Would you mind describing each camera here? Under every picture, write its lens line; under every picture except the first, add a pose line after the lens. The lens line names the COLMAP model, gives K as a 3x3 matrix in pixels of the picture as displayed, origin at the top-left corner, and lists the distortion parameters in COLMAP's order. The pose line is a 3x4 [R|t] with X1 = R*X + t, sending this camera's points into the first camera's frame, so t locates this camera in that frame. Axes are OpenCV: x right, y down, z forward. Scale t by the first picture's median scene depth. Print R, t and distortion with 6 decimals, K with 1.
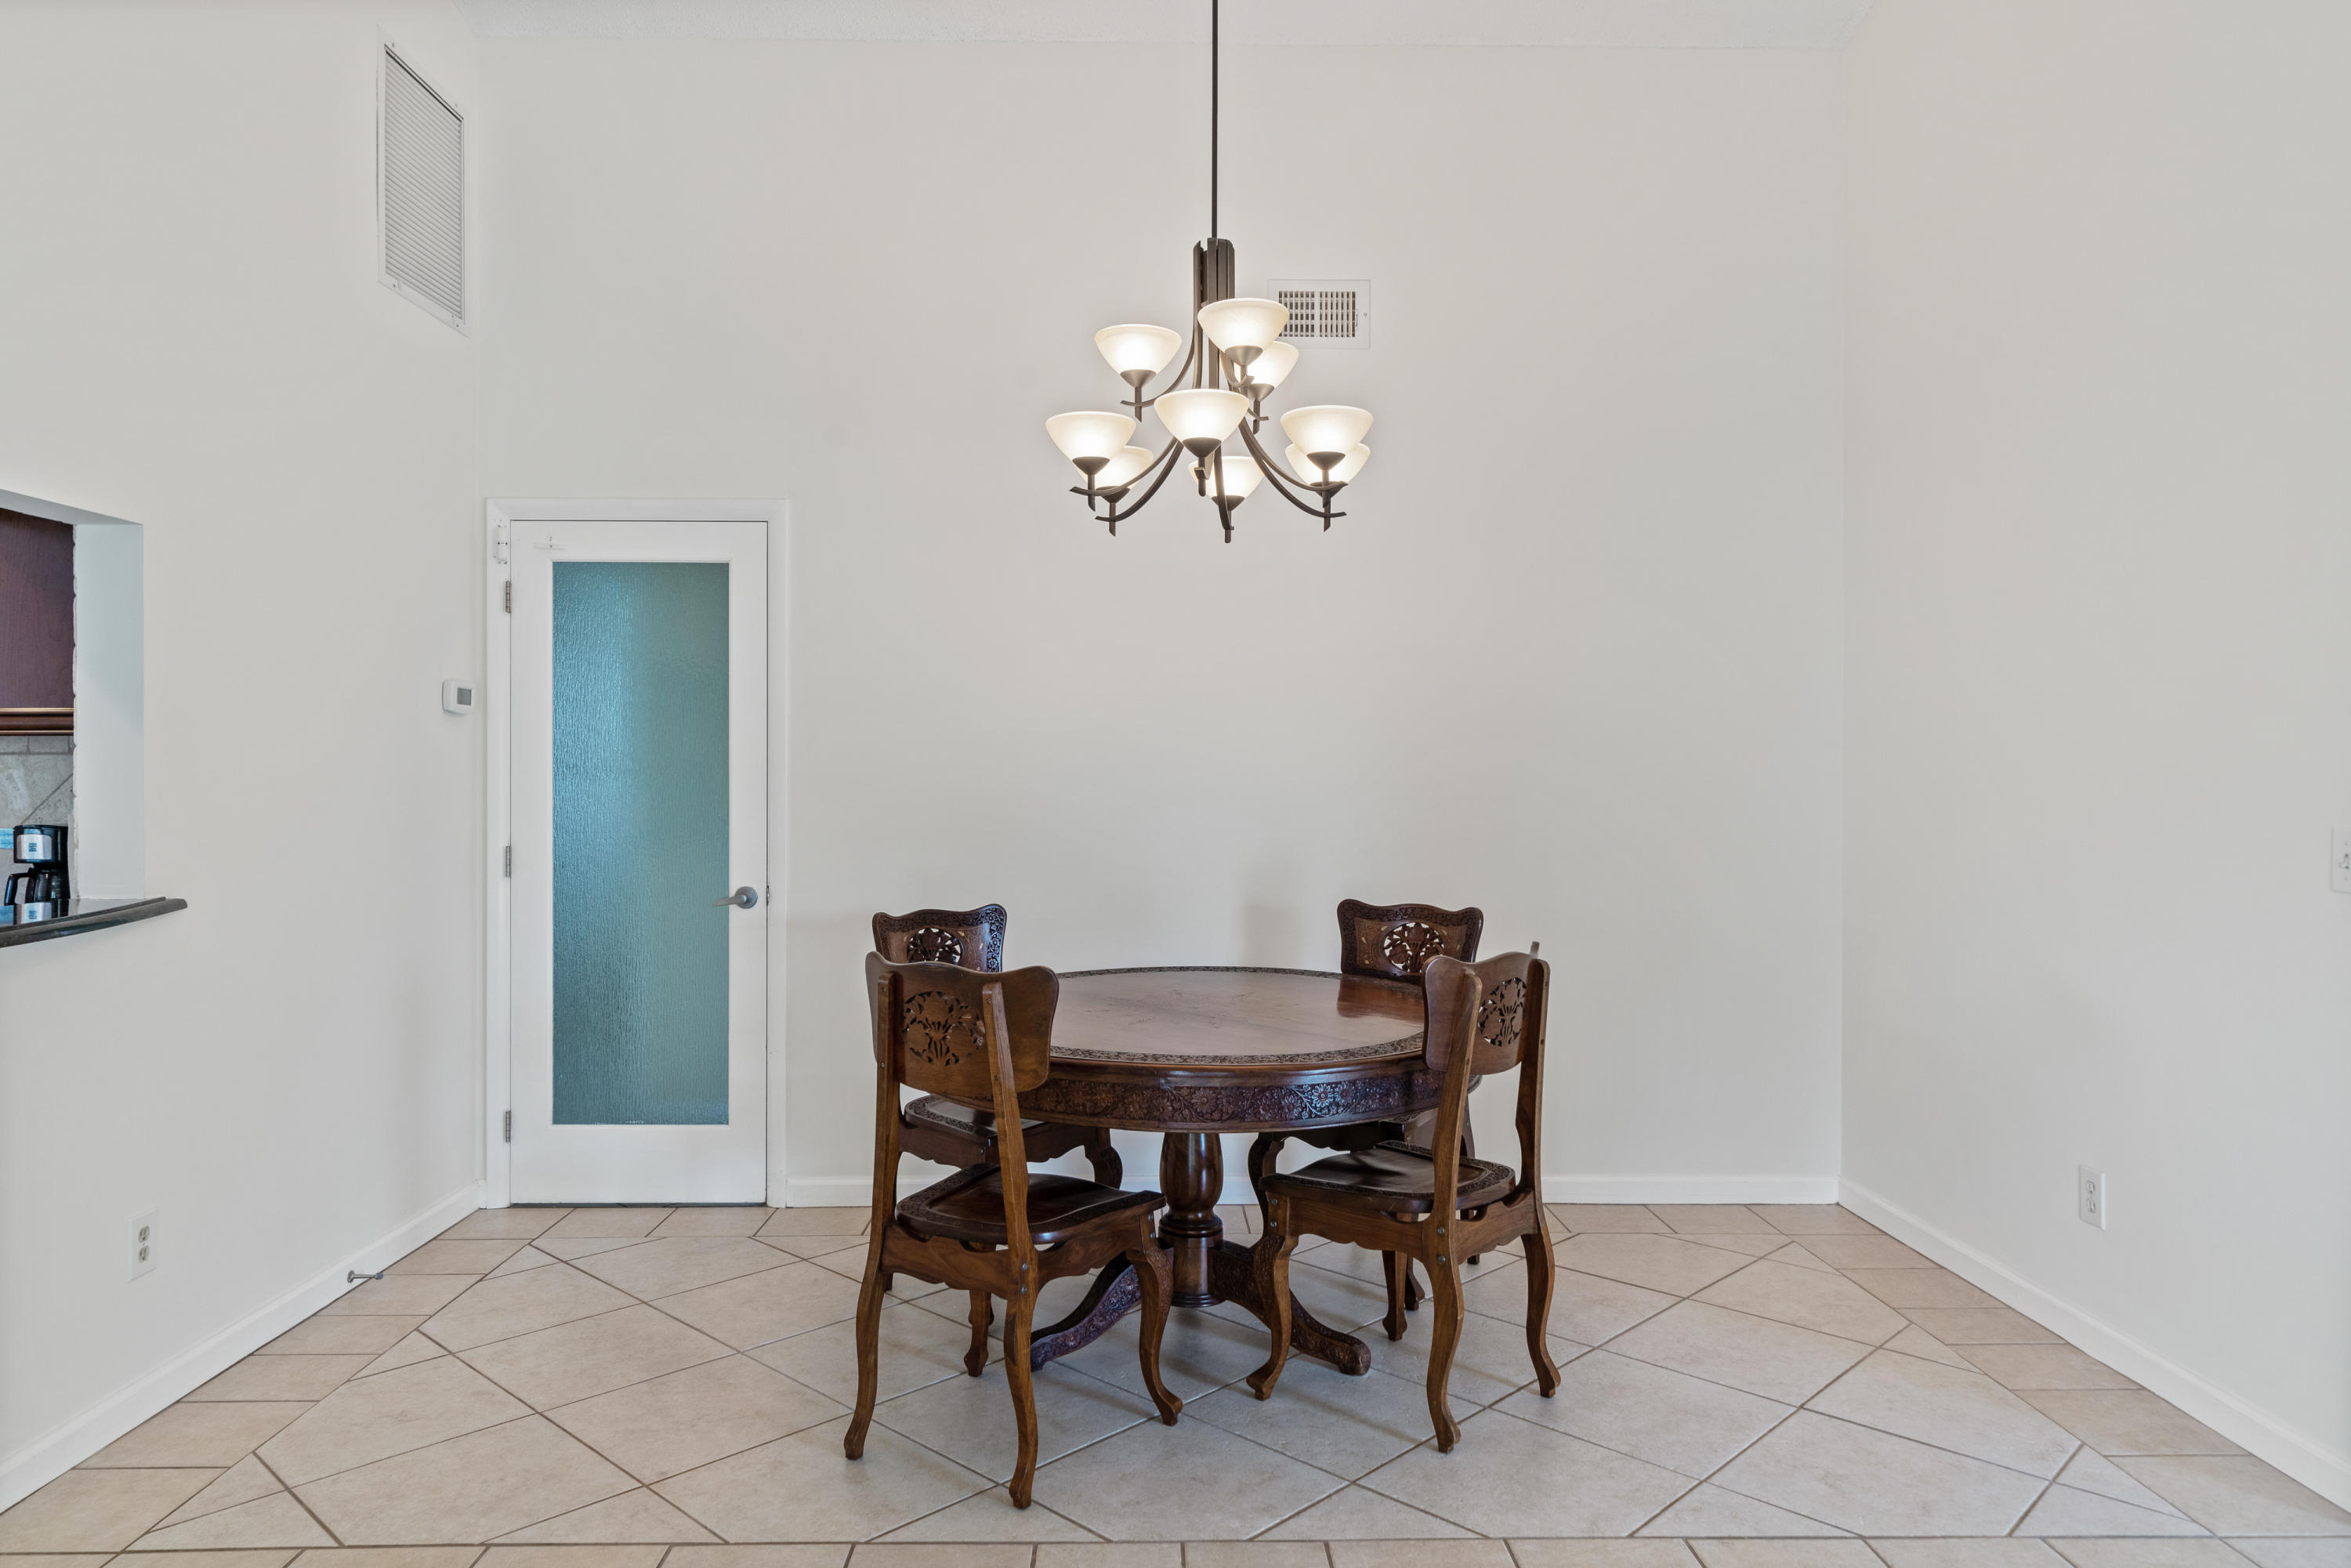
lens RADIAL K [[1491.8, 0, 1175.5], [0, 1491.8, 784.0], [0, 0, 1]] dist [0.010860, 0.000225]
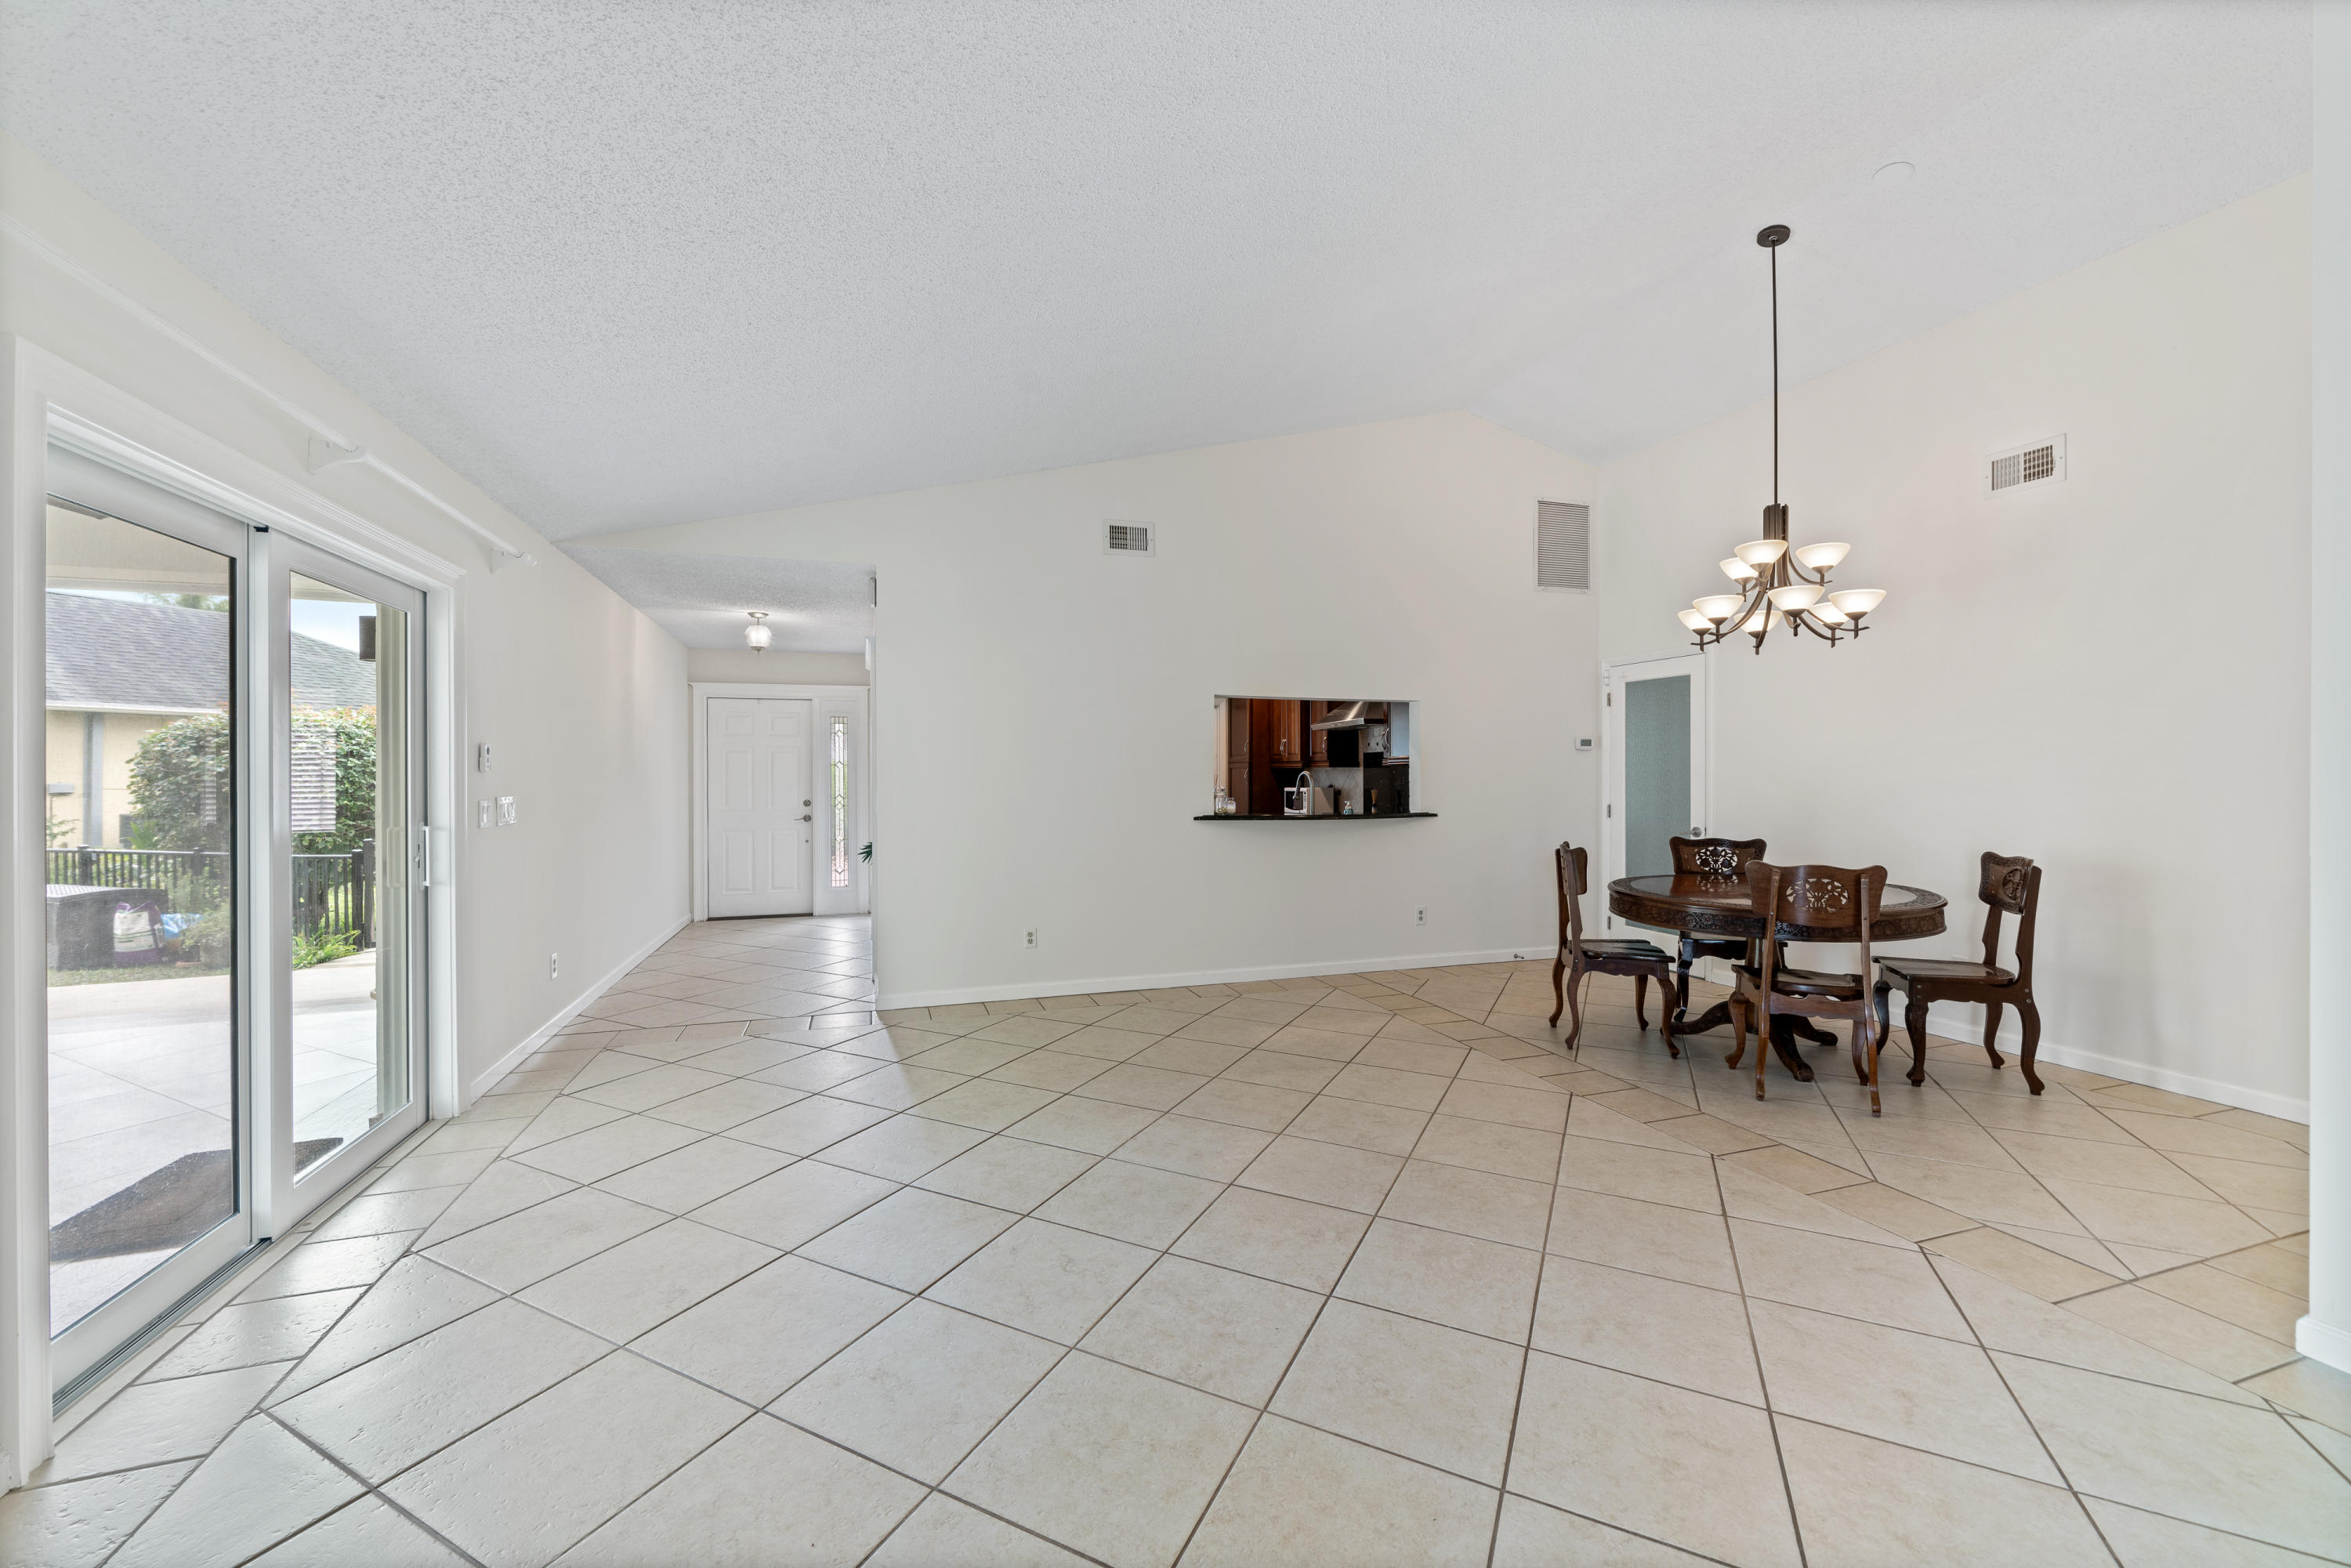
lens RADIAL K [[911.5, 0, 1161.0], [0, 911.5, 767.2], [0, 0, 1]] dist [-0.000285, -0.000176]
pose [[0.298835, -0.011900, -0.954230, 0.888578], [-0.002572, 0.999909, -0.013275, 0.003508], [0.954301, 0.006421, 0.298778, -0.132283]]
